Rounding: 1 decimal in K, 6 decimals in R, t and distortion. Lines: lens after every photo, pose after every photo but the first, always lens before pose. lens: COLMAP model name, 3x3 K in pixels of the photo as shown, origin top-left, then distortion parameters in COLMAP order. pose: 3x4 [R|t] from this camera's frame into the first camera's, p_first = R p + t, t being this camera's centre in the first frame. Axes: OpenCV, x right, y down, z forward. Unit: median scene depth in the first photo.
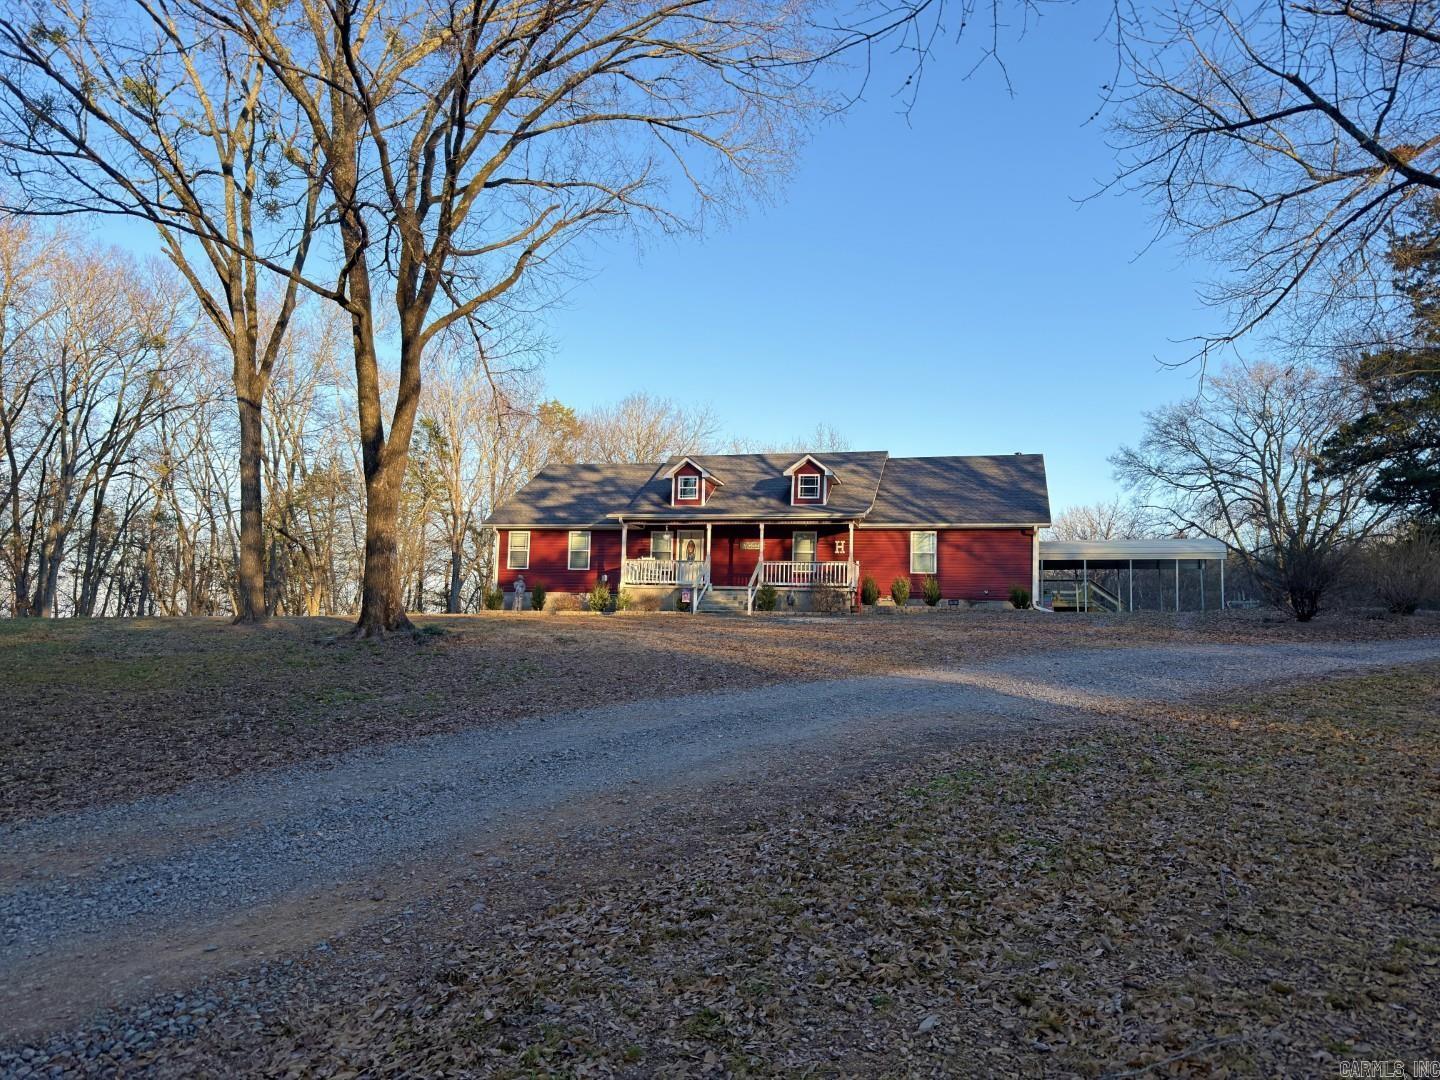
lens RADIAL K [[965.4, 0, 720.0], [0, 965.4, 540.0], [0, 0, 1]] dist [0.005462, 0.000351]
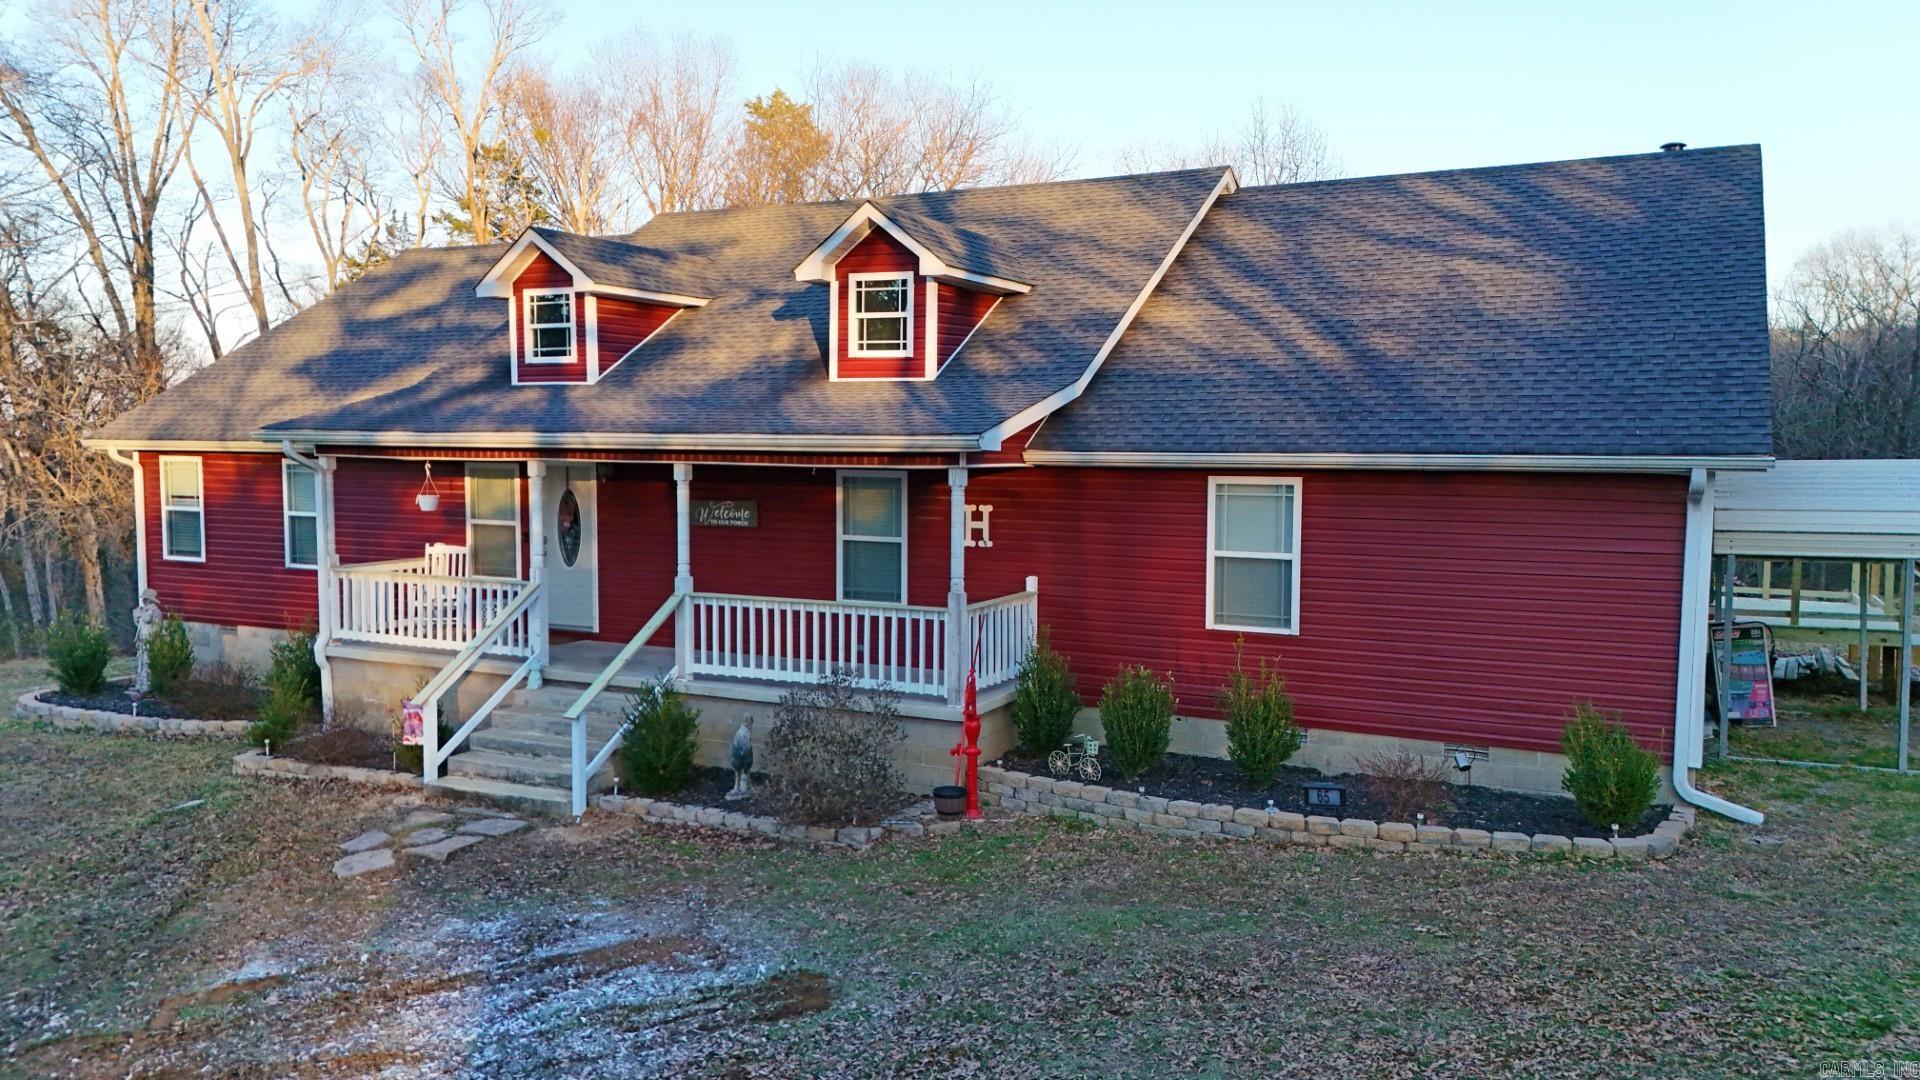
lens RADIAL K [[1410.2, 0, 960.0], [0, 1410.2, 540.0], [0, 0, 1]] dist [0.057253, 0.001294]
pose [[0.980875, -0.009294, -0.194417, 0.198797], [0.041143, 0.986189, 0.160431, -0.056045], [0.190241, -0.165361, 0.967711, 0.575644]]
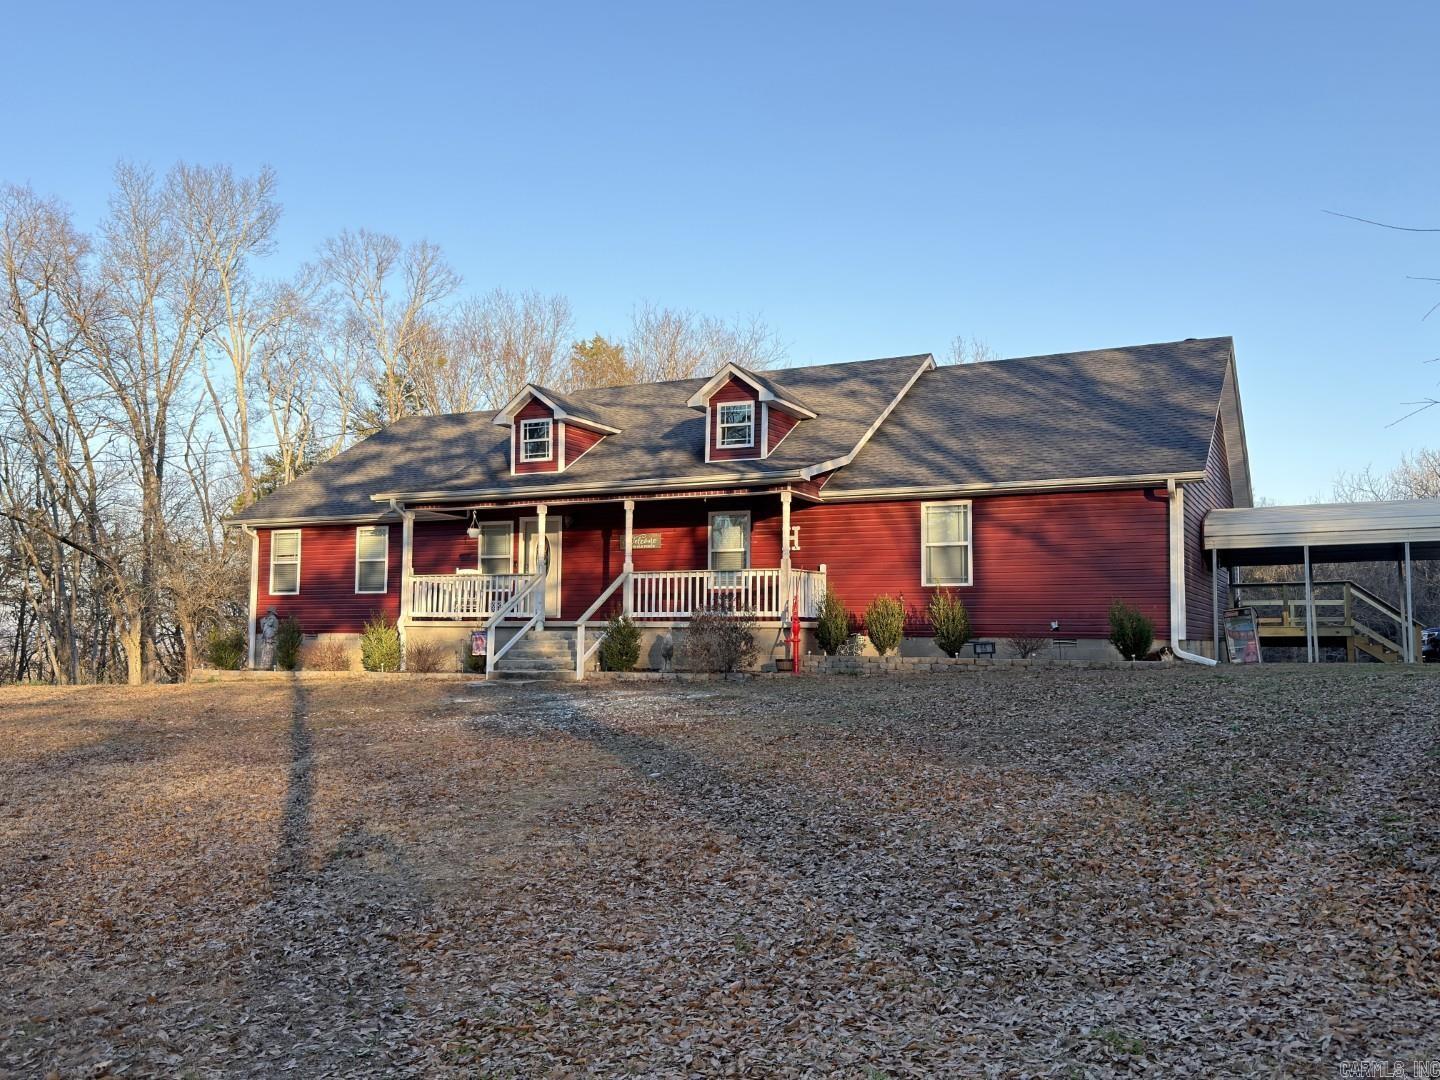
lens RADIAL K [[1205.0, 0, 720.0], [0, 1205.0, 540.0], [0, 0, 1]] dist [0.110765, -0.000799]
pose [[0.981438, -0.037780, -0.188022, 0.204903], [0.040686, 0.999104, 0.011617, -0.000641], [0.187415, -0.019052, 0.982096, 0.350534]]
